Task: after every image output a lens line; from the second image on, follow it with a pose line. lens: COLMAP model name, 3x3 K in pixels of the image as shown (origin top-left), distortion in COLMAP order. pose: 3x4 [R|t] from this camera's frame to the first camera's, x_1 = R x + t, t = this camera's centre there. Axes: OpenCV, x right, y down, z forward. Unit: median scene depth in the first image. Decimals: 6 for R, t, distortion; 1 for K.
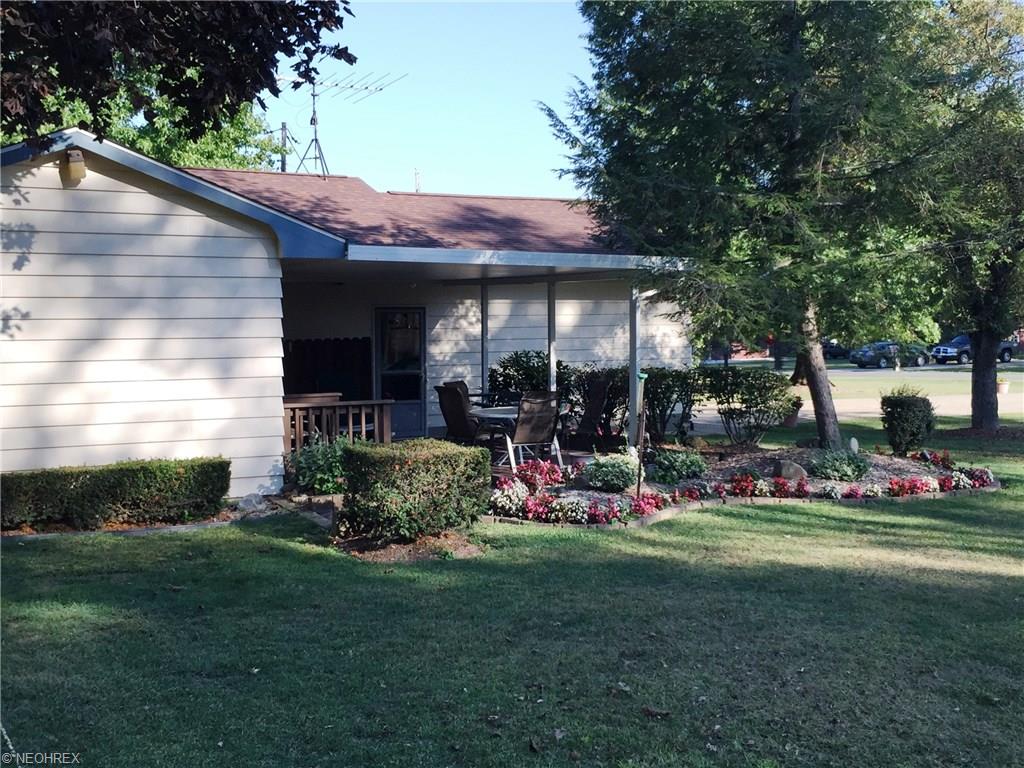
lens RADIAL K [[1224.4, 0, 512.5], [0, 1224.4, 384.2], [0, 0, 1]] dist [0.006427, 0.000000]
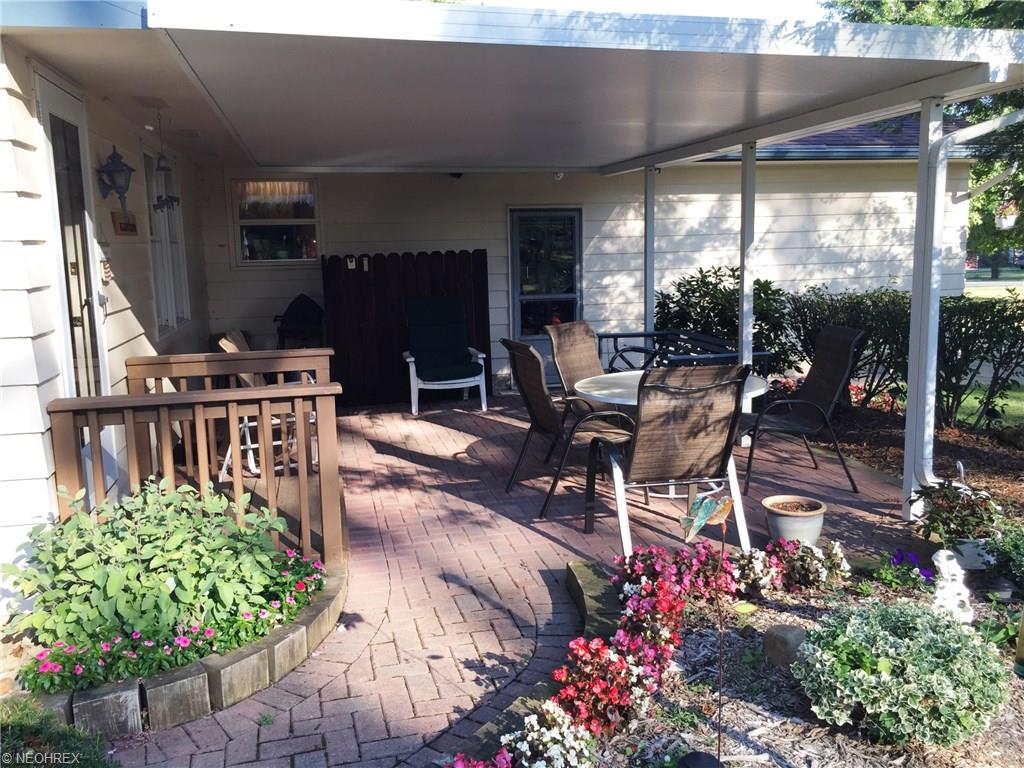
lens RADIAL K [[880.1, 0, 509.8], [0, 880.1, 382.3], [0, 0, 1]] dist [0.046775, -0.002285]
pose [[0.965496, 0.027926, -0.258915, 0.030359], [-0.000964, 0.994610, 0.103680, -0.015059], [0.260415, -0.099853, 0.960319, 0.512089]]
